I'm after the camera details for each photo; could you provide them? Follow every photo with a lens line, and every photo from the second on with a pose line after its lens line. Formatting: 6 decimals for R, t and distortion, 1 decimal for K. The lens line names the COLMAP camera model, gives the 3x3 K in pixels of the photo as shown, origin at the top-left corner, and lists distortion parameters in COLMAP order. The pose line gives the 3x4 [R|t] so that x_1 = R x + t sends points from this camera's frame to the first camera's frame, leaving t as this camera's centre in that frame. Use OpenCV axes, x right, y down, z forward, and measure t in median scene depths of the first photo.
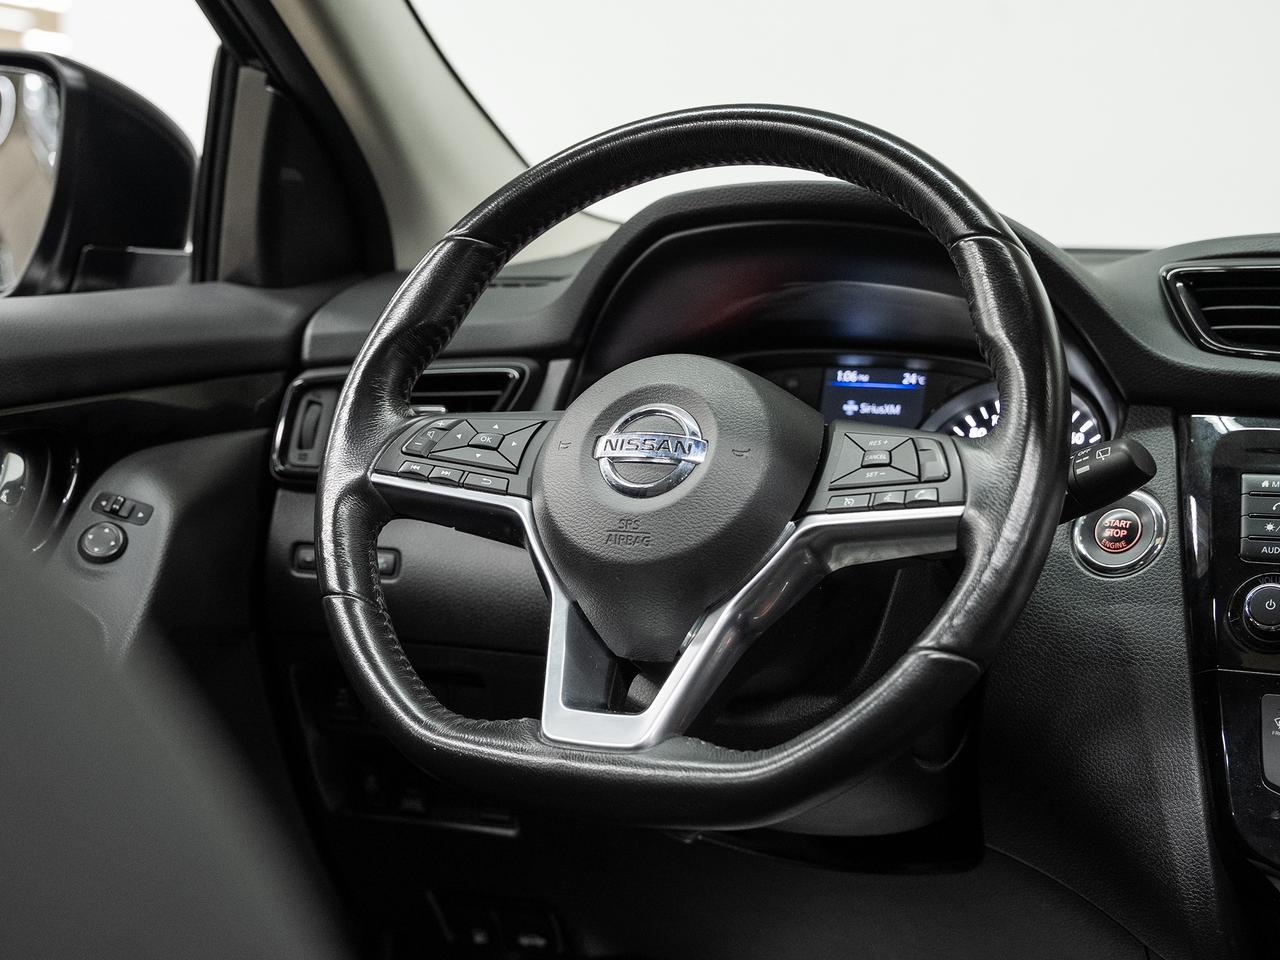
lens RADIAL K [[1929.2, 0, 696.5], [0, 1929.2, 479.5], [0, 0, 1]] dist [0.038582, 0.000000]
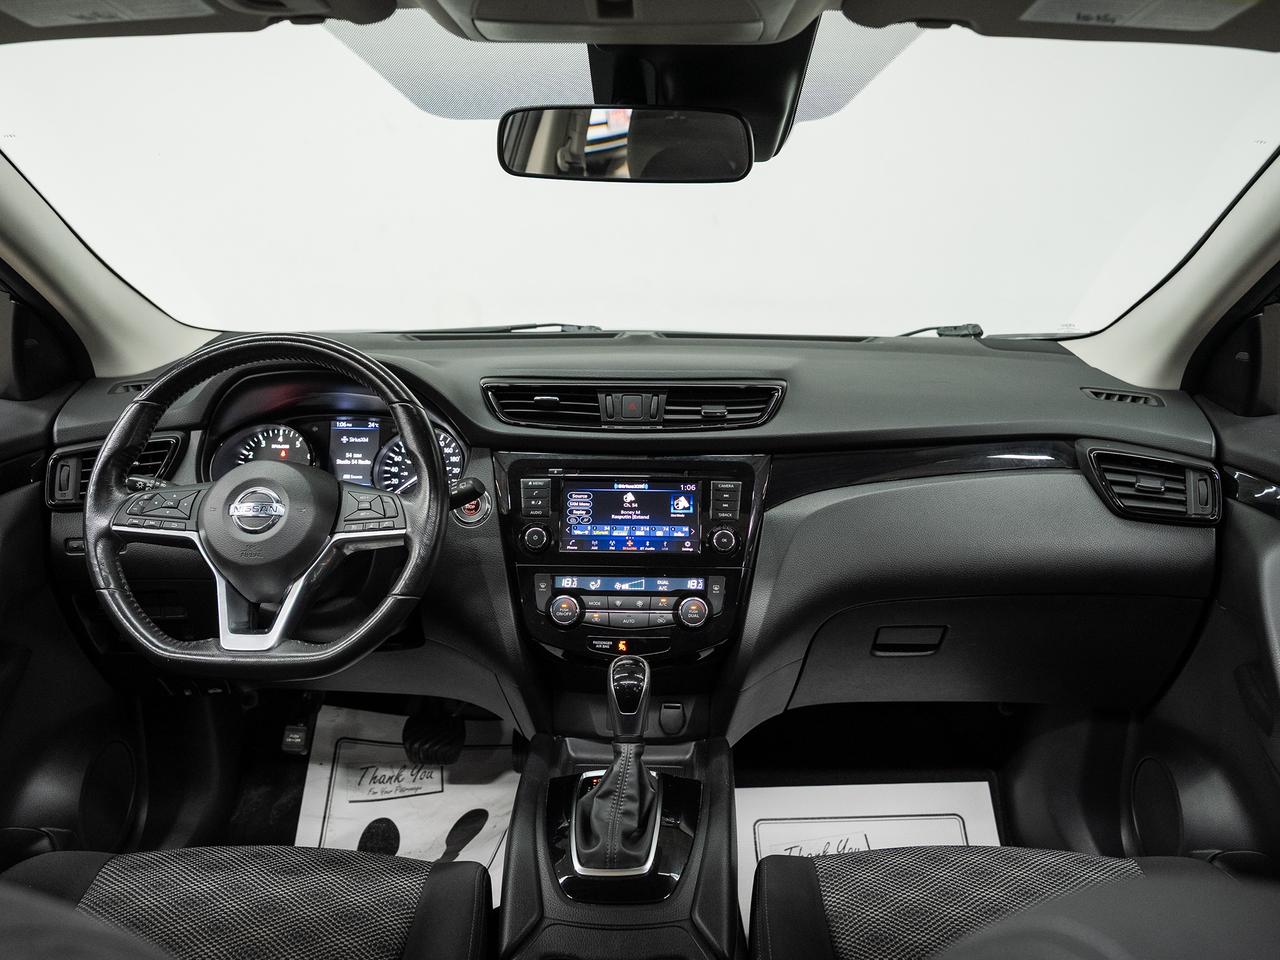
lens RADIAL K [[942.6, 0, 648.5], [0, 942.6, 495.0], [0, 0, 1]] dist [-0.038032, 0.006924]
pose [[0.919561, -0.111239, 0.376874, -0.013027], [0.044097, 0.982249, 0.182327, -0.192197], [-0.390466, -0.151042, 0.908142, -0.121075]]
